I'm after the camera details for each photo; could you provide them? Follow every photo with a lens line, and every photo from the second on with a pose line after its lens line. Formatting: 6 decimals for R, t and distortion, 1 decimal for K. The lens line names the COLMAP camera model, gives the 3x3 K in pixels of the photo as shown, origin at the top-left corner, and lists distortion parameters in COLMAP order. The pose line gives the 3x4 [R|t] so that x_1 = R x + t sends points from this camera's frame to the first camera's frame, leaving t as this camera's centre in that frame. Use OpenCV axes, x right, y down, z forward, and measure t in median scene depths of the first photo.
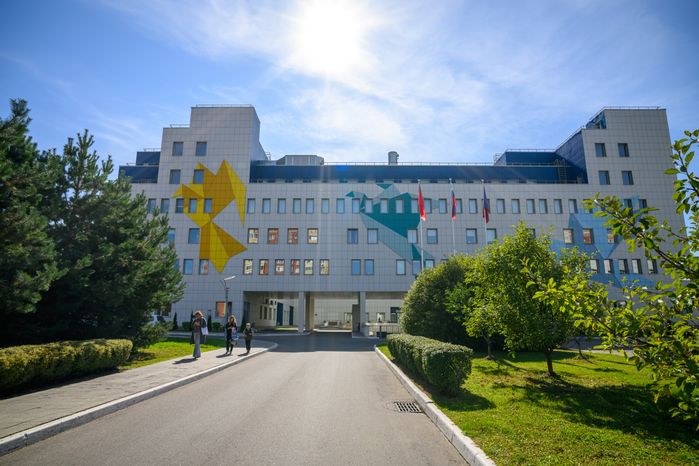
lens RADIAL K [[434.2, 0, 354.7], [0, 434.2, 227.9], [0, 0, 1]] dist [0.003624, 0.006724]
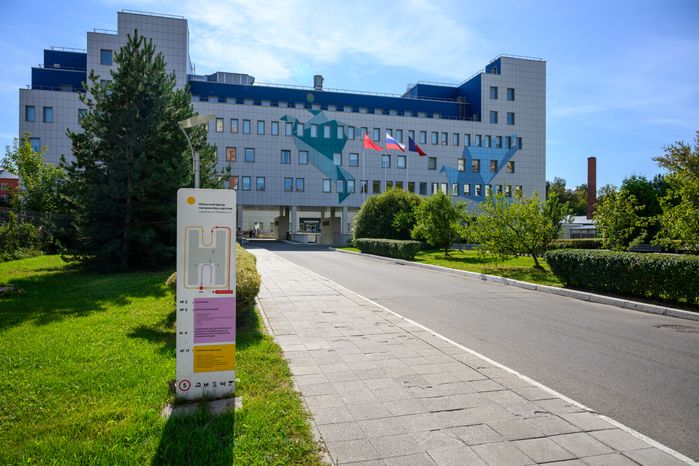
lens RADIAL K [[471.5, 0, 347.5], [0, 471.5, 232.8], [0, 0, 1]] dist [-0.003198, -0.003733]
pose [[0.974206, 0.013666, 0.225245, -0.112206], [-0.059007, 0.978863, 0.195822, -0.033878], [-0.217808, -0.204062, 0.954421, -0.226306]]
